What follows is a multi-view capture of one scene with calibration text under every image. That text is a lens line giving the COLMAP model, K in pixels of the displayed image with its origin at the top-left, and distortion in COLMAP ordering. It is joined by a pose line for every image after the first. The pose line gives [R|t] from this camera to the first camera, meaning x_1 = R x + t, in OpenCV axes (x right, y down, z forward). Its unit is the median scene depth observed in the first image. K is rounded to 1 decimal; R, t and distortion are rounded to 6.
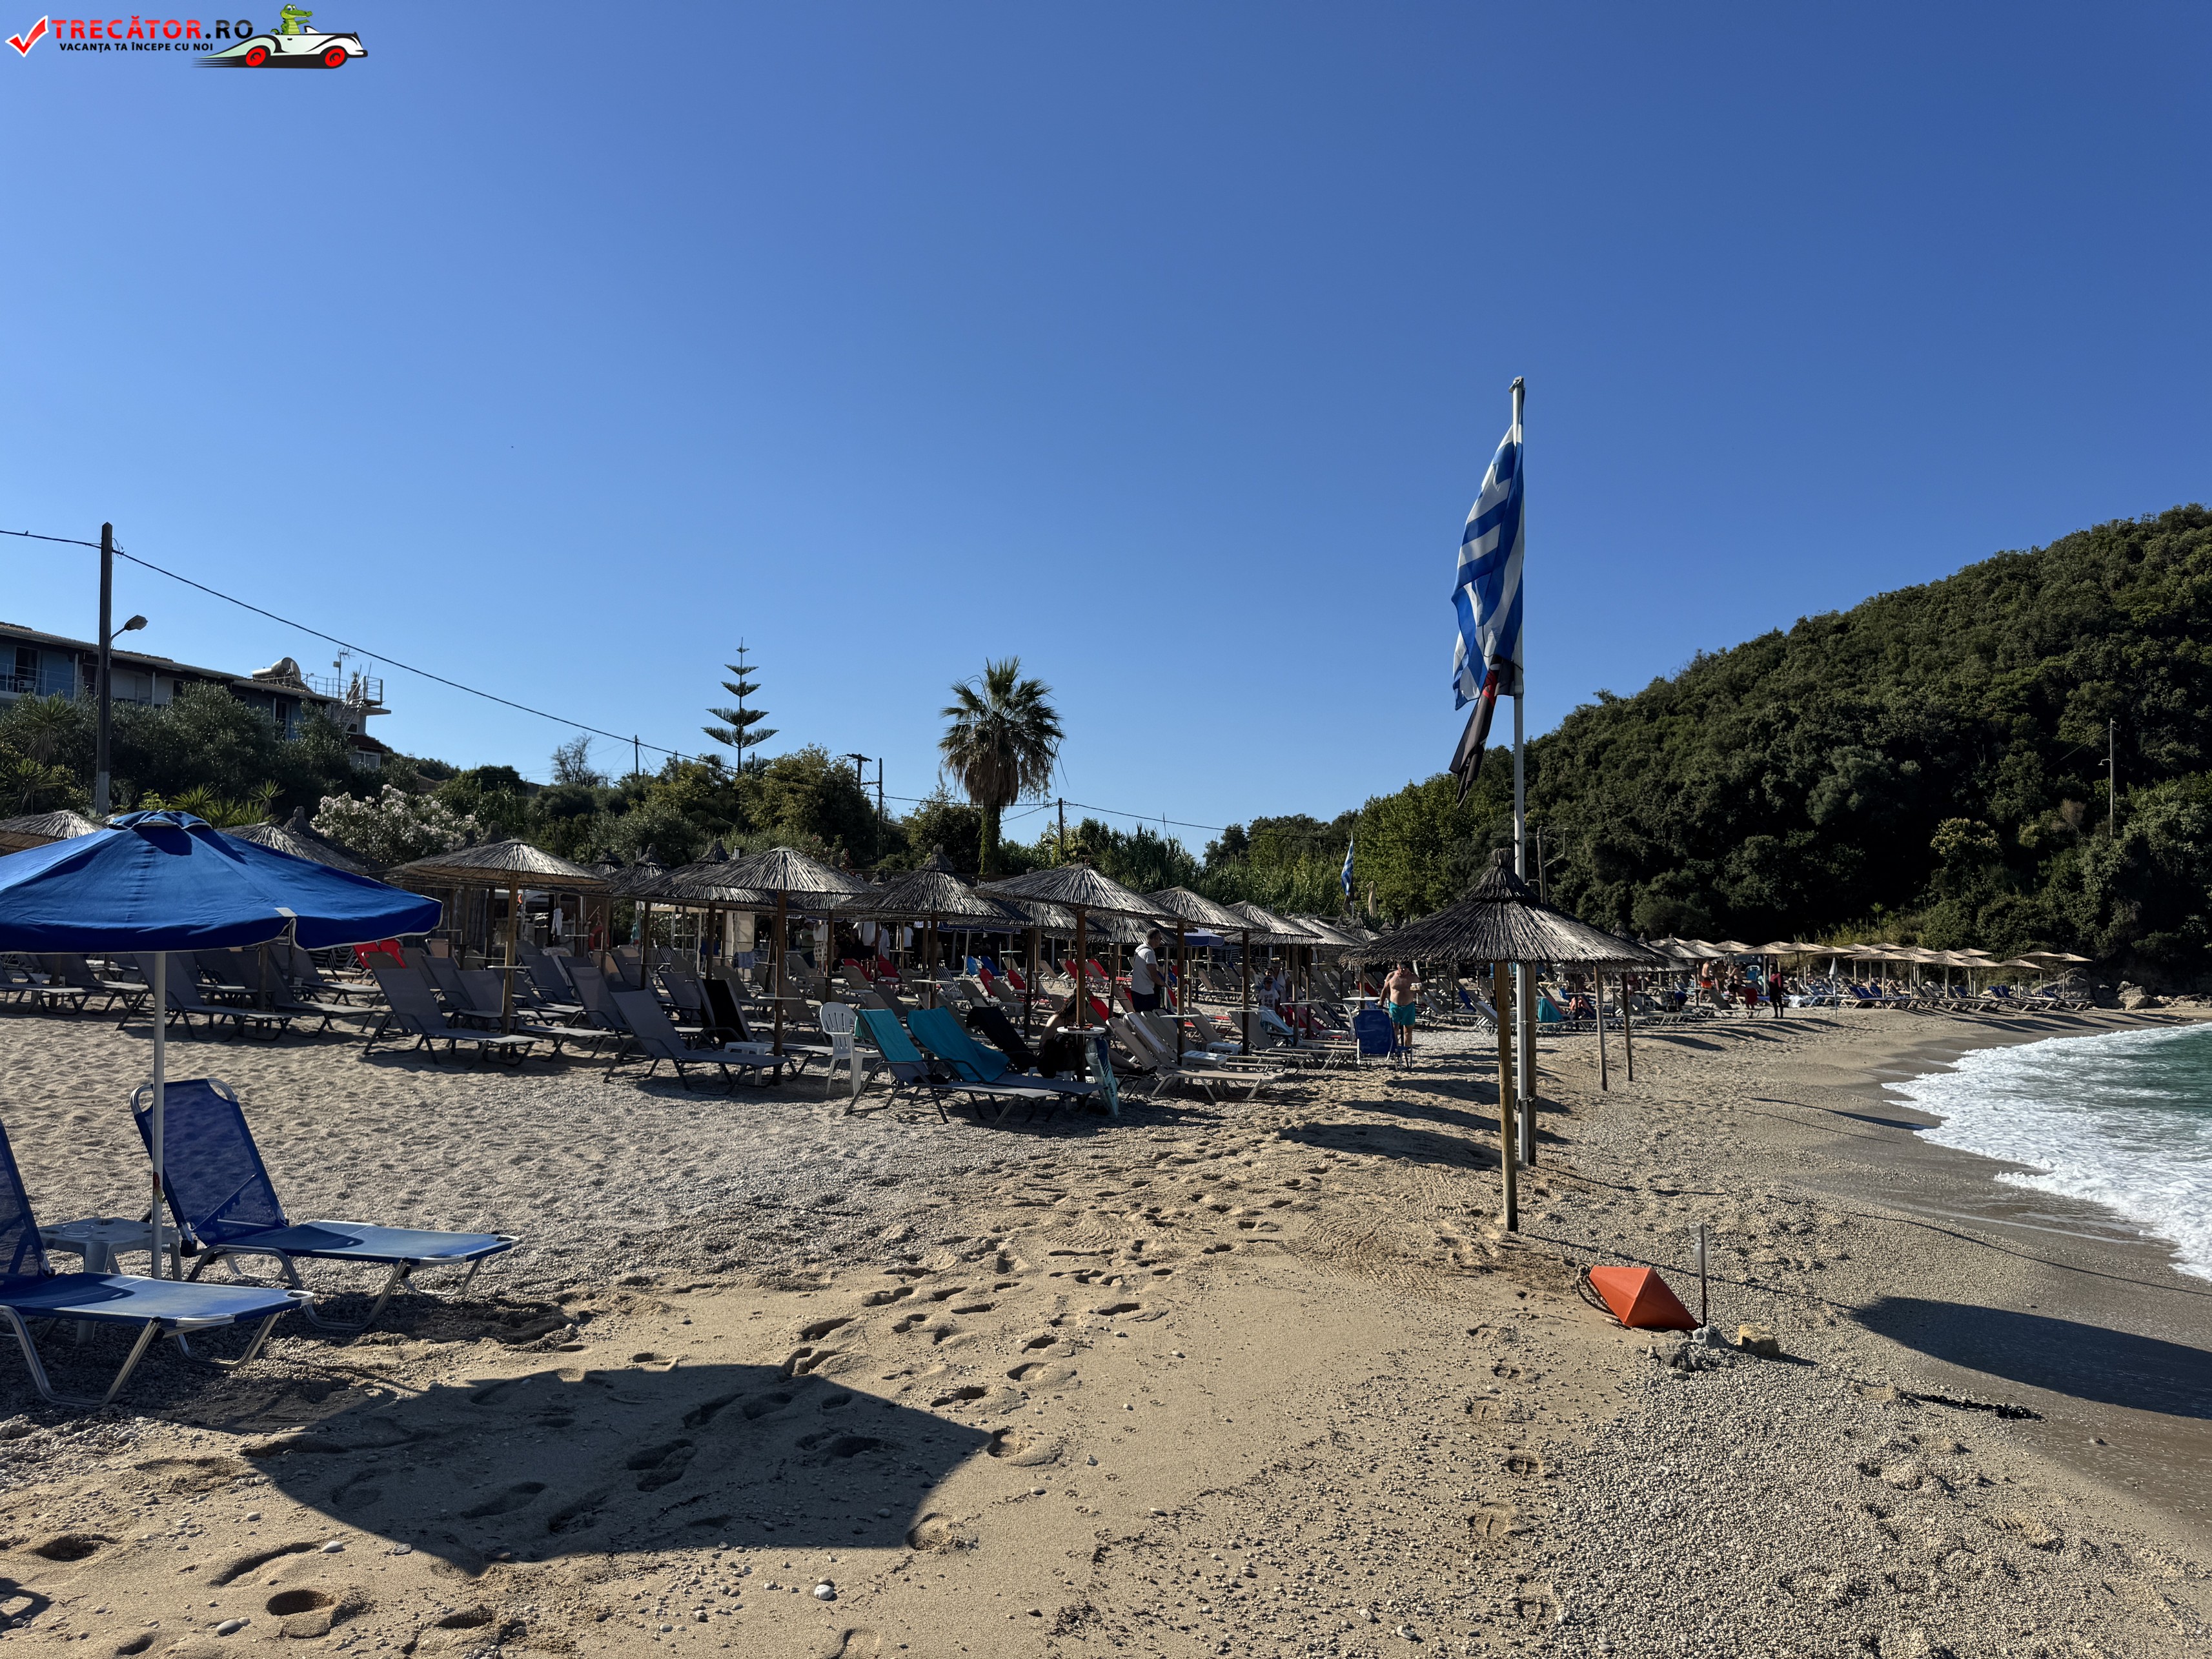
lens RADIAL K [[1546.3, 0, 1106.8], [0, 1546.3, 816.8], [0, 0, 1]] dist [0.029569, -0.050900]
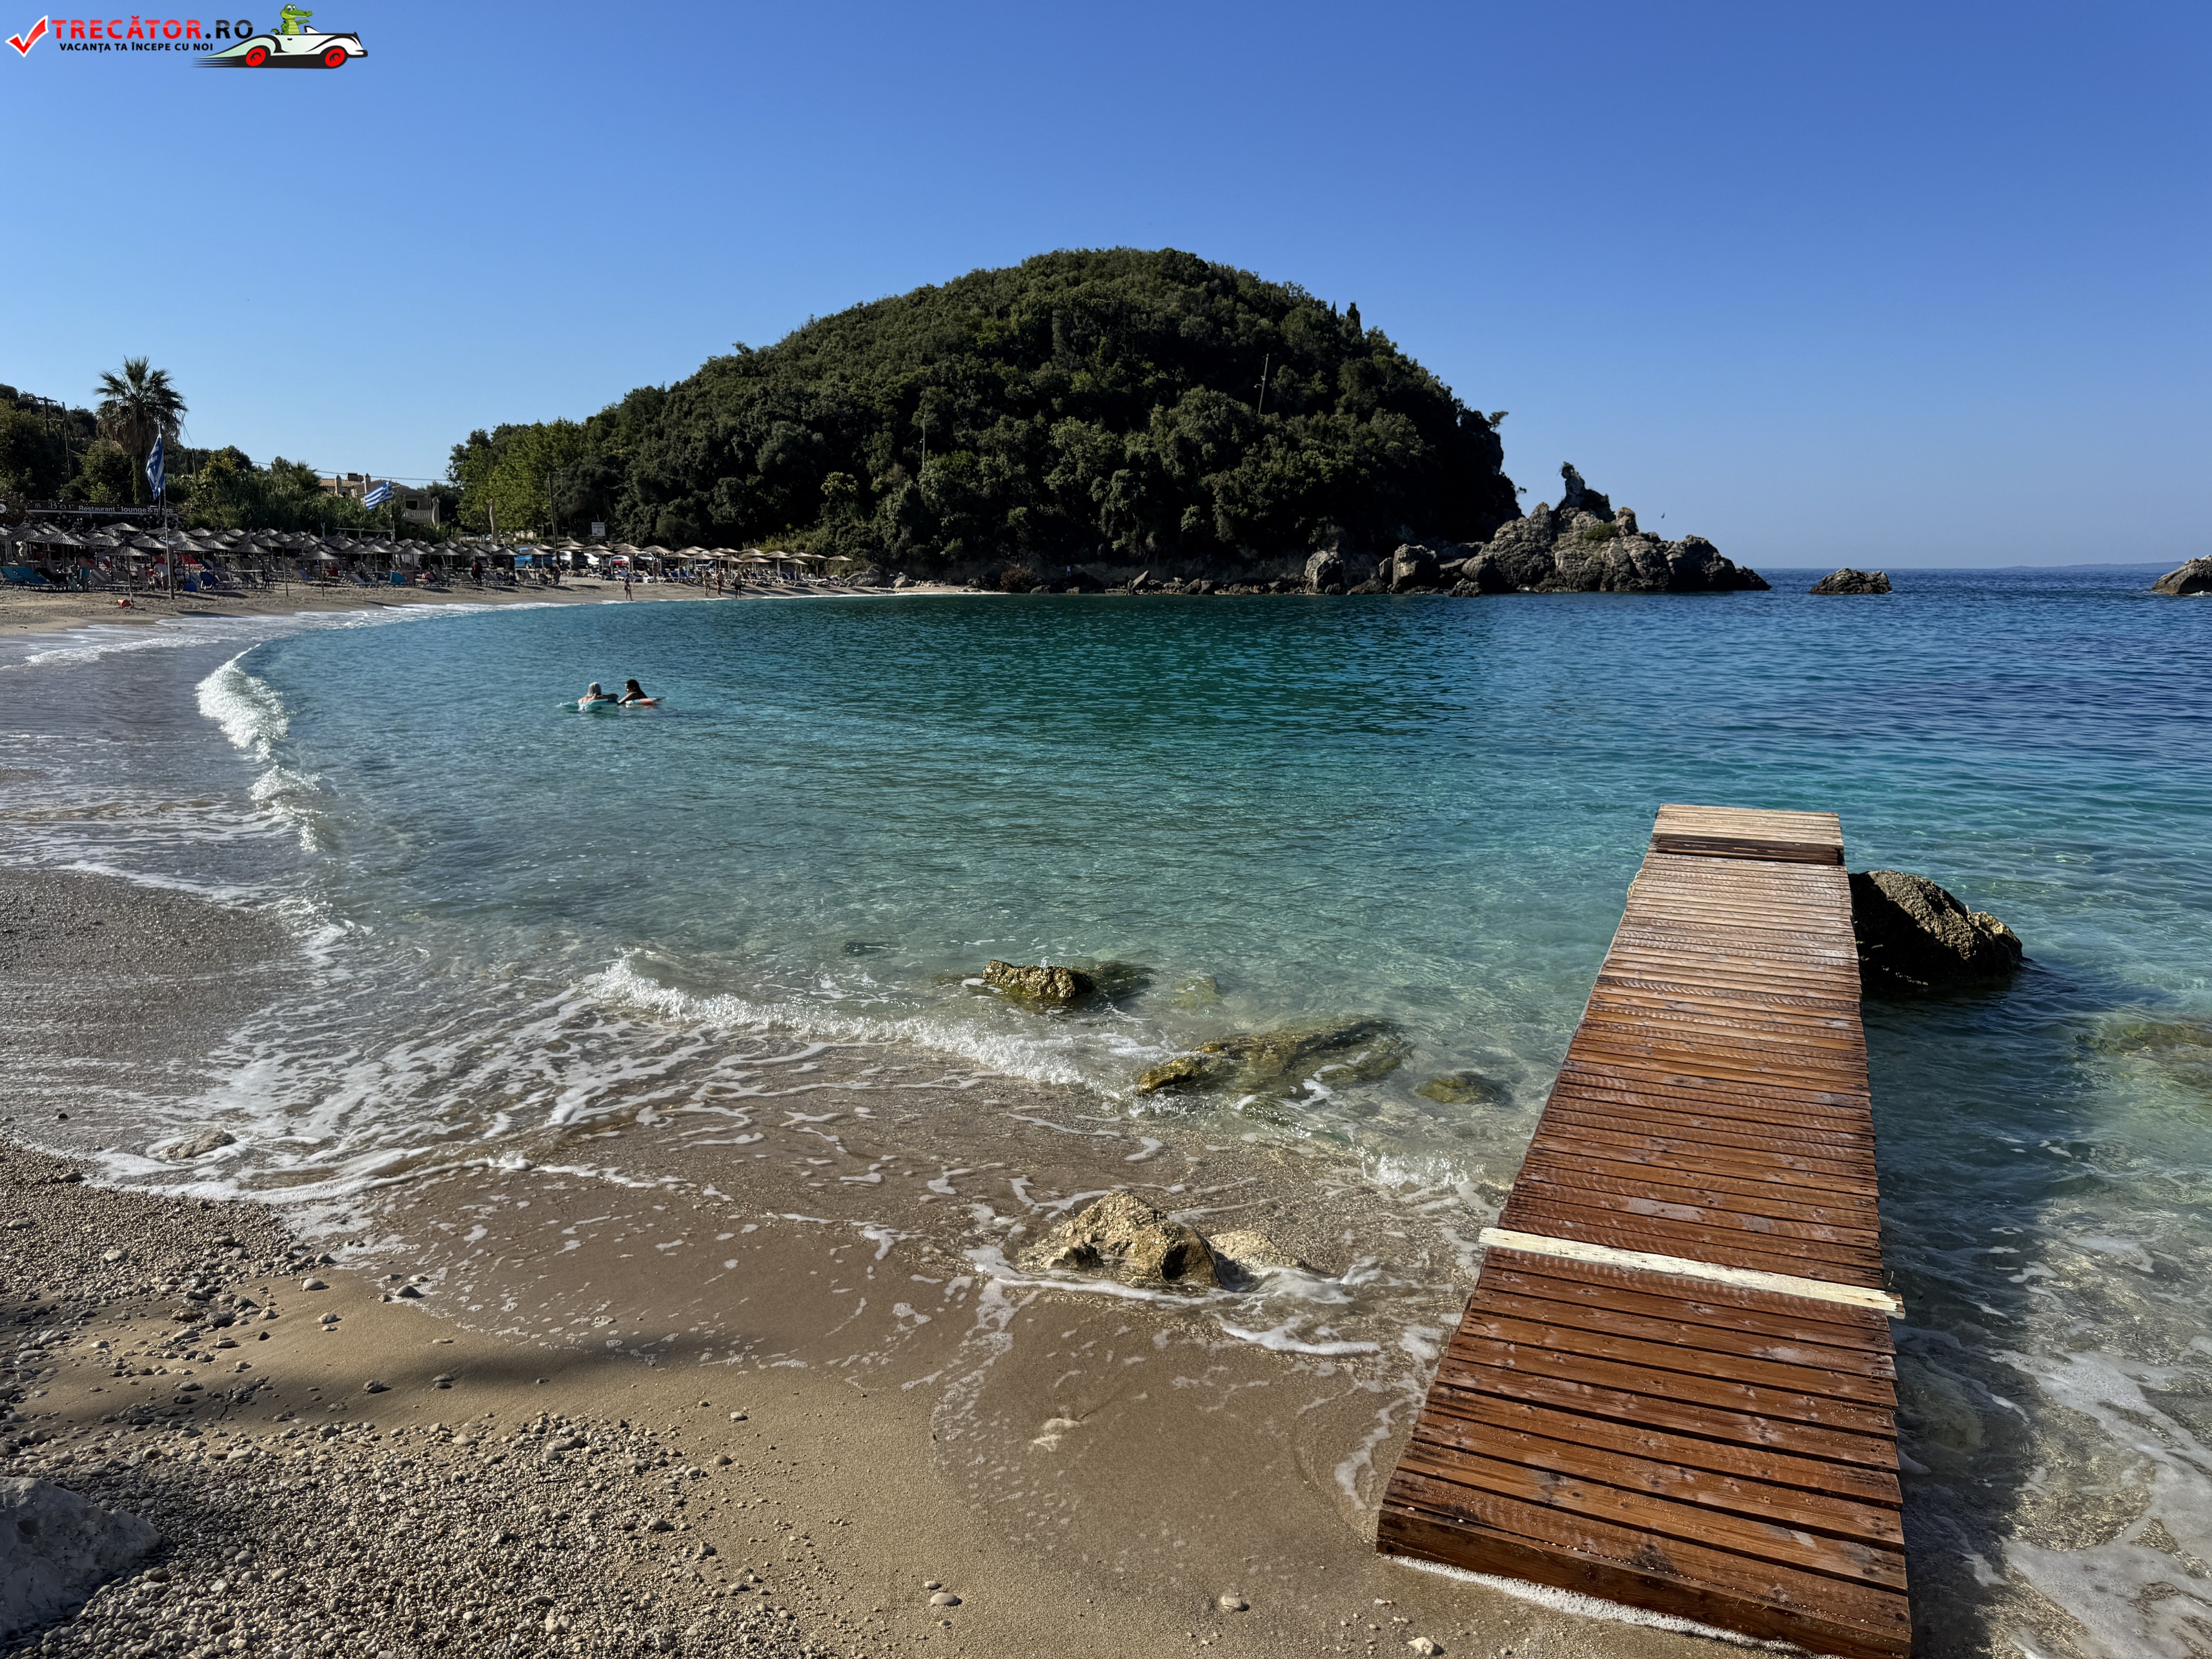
lens RADIAL K [[1546.3, 0, 1103.4], [0, 1546.3, 891.8], [0, 0, 1]] dist [0.029569, -0.050900]
pose [[0.924651, -0.071774, 0.373991, 0.156064], [-0.043990, 0.955372, 0.292111, -0.063595], [-0.378266, -0.286553, 0.880228, -0.658693]]
